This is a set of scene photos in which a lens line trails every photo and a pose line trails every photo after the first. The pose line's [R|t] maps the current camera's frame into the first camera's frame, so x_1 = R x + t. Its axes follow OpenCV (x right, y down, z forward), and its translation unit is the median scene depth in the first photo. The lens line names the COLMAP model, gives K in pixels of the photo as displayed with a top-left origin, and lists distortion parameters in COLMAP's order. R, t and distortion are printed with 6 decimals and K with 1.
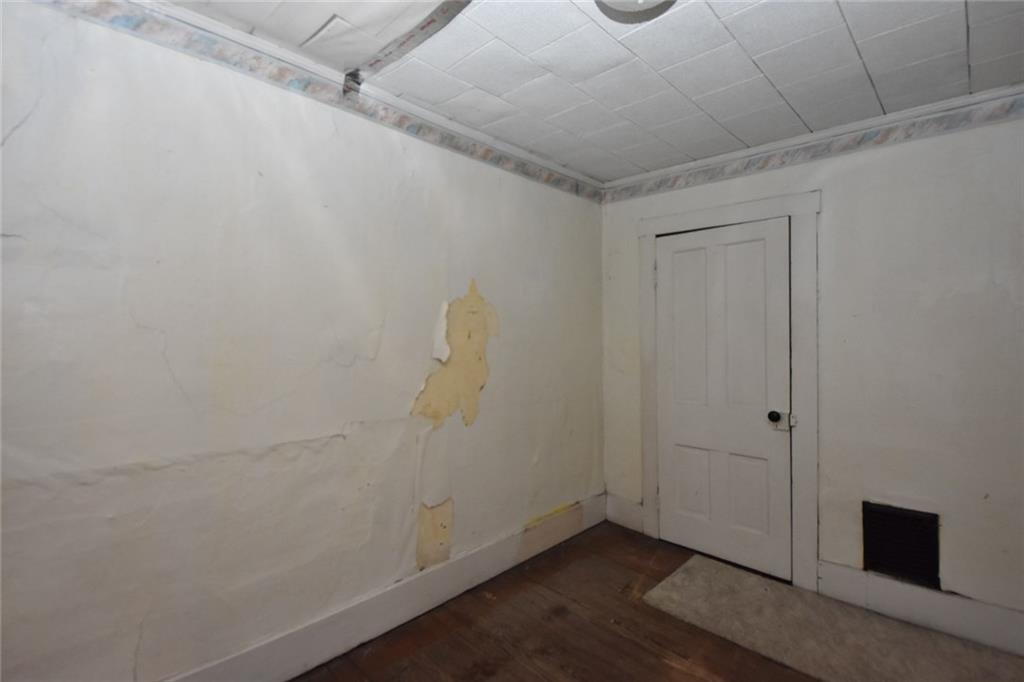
lens RADIAL K [[467.6, 0, 506.5], [0, 467.6, 341.4], [0, 0, 1]] dist [0.022939, -0.023359]
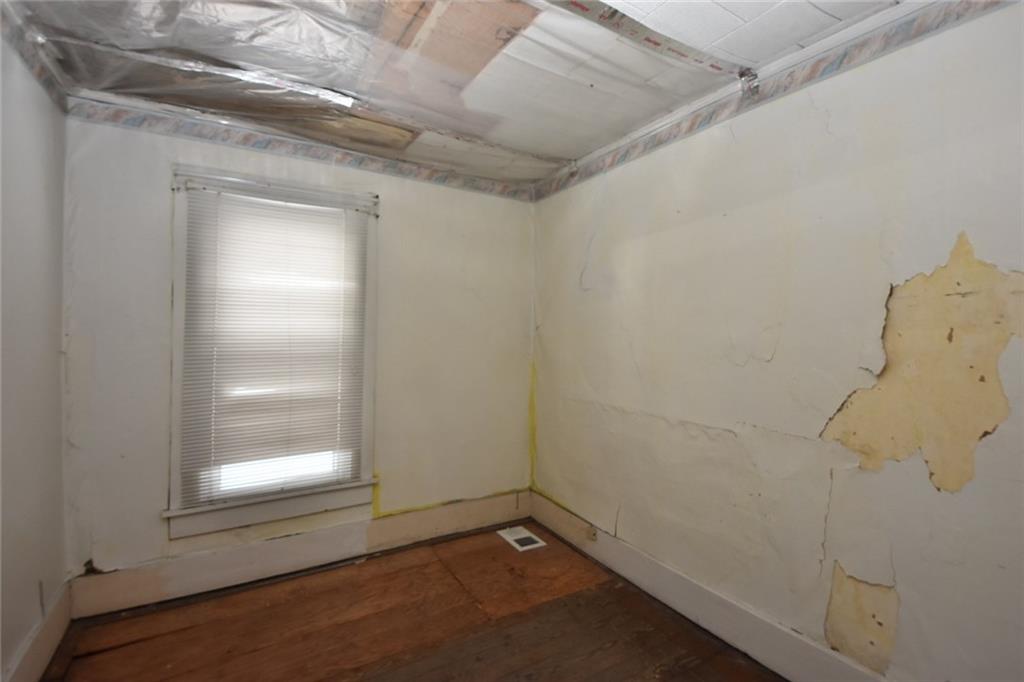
lens RADIAL K [[467.6, 0, 506.5], [0, 467.6, 341.4], [0, 0, 1]] dist [0.022939, -0.023359]
pose [[-0.261494, 0.009032, -0.965163, 0.694008], [-0.021540, 0.999653, 0.015191, -0.002918], [0.964965, 0.024762, -0.261208, 0.706343]]
